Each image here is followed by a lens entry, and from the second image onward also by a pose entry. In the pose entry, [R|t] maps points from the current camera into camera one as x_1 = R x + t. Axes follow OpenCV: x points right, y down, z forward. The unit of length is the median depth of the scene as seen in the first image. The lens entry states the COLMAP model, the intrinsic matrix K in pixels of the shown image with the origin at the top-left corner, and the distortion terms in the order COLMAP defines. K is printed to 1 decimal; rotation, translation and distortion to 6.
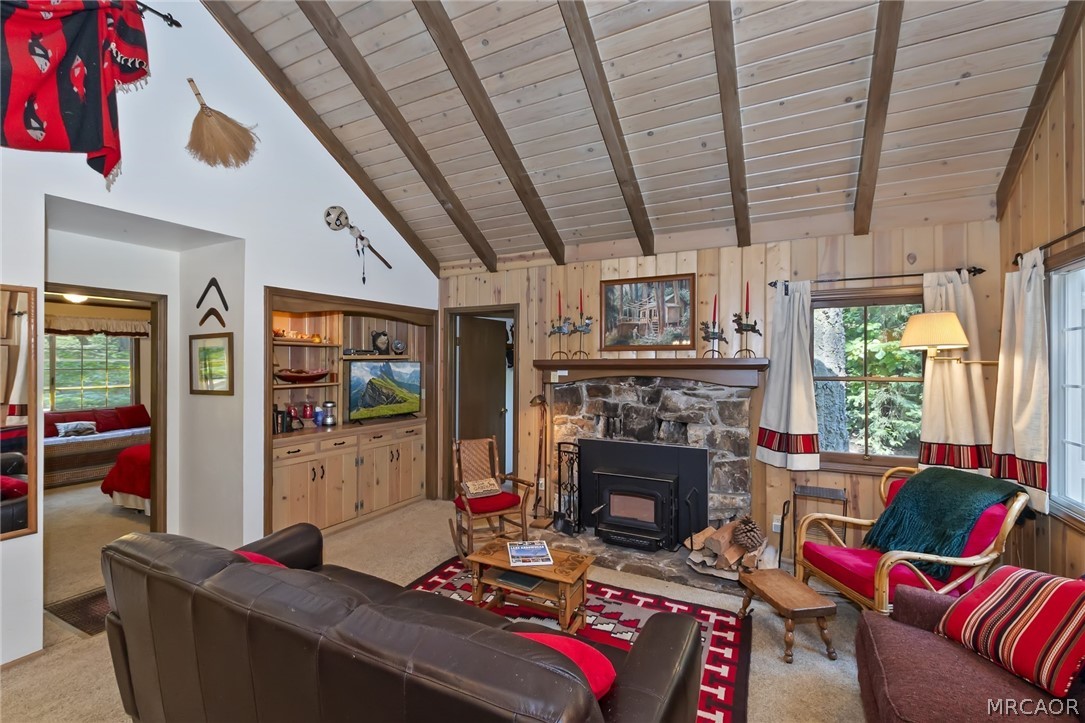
lens RADIAL K [[481.3, 0, 536.4], [0, 481.3, 363.2], [0, 0, 1]] dist [0.006572, -0.002203]
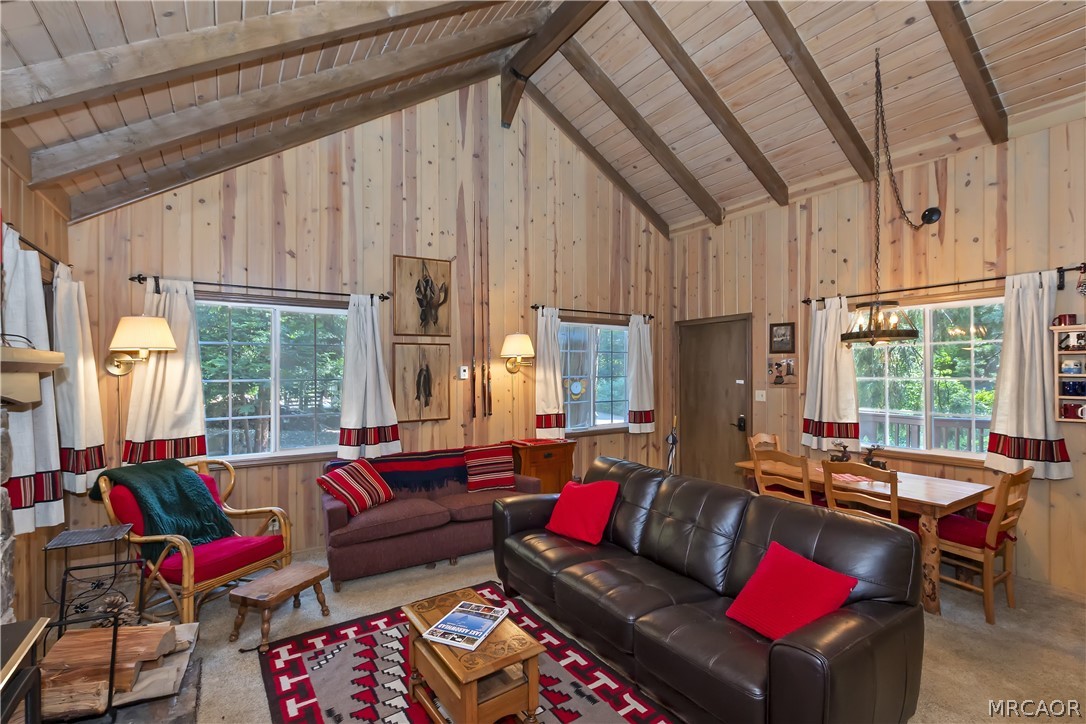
lens RADIAL K [[481.8, 0, 550.7], [0, 481.8, 366.6], [0, 0, 1]] dist [0.006572, -0.002203]
pose [[-0.879985, -0.001926, 0.474997, -0.326420], [-0.007118, 0.999933, -0.009133, 0.004688], [-0.474947, -0.011418, -0.879940, 1.089295]]
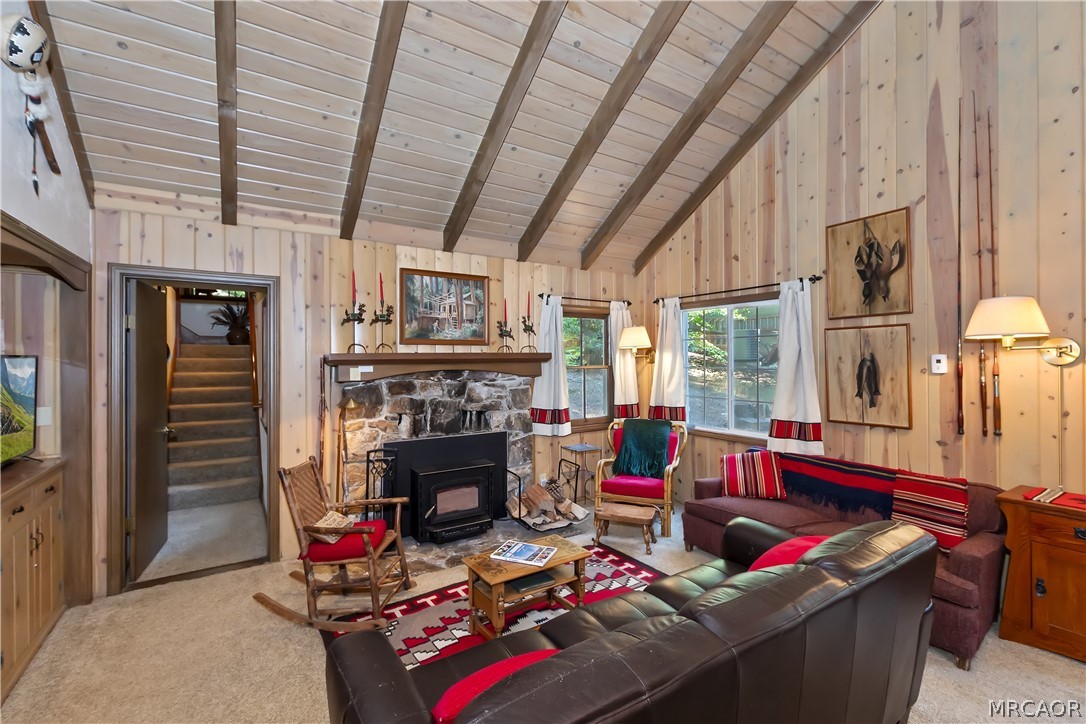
lens RADIAL K [[481.8, 0, 549.8], [0, 481.8, 358.9], [0, 0, 1]] dist [0.006572, -0.002203]
pose [[0.474937, -0.007212, 0.879990, -0.580627], [0.000063, 0.999967, 0.008161, -0.005126], [-0.880020, -0.003820, 0.474922, 0.336563]]
